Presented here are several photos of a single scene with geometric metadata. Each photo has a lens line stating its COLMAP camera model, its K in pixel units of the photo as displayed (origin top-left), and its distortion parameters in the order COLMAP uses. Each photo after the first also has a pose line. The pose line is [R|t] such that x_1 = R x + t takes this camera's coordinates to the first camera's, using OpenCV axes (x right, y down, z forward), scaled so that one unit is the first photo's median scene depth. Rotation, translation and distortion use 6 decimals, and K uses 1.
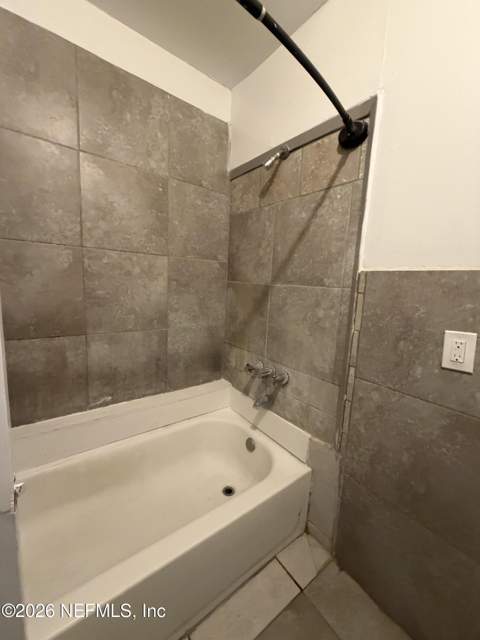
lens RADIAL K [[256.8, 0, 240.1], [0, 256.8, 317.1], [0, 0, 1]] dist [0.000033, 0.000088]
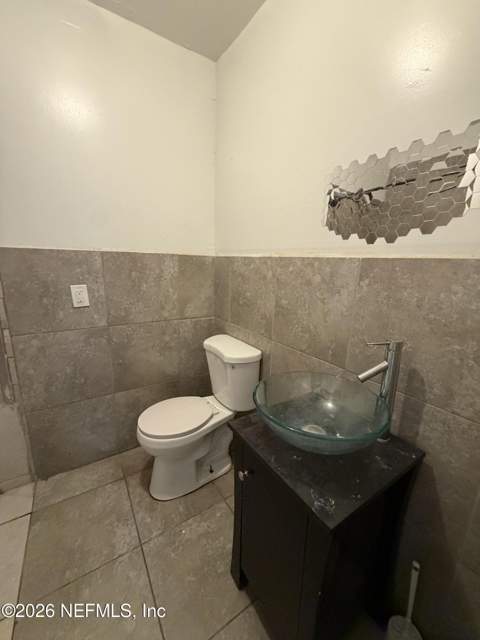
lens RADIAL K [[256.8, 0, 239.1], [0, 256.8, 318.0], [0, 0, 1]] dist [0.000033, 0.000088]
pose [[0.076074, -0.247500, 0.965897, -0.667826], [0.120671, 0.963869, 0.237476, -0.009032], [-0.989773, 0.098490, 0.103191, -0.216620]]
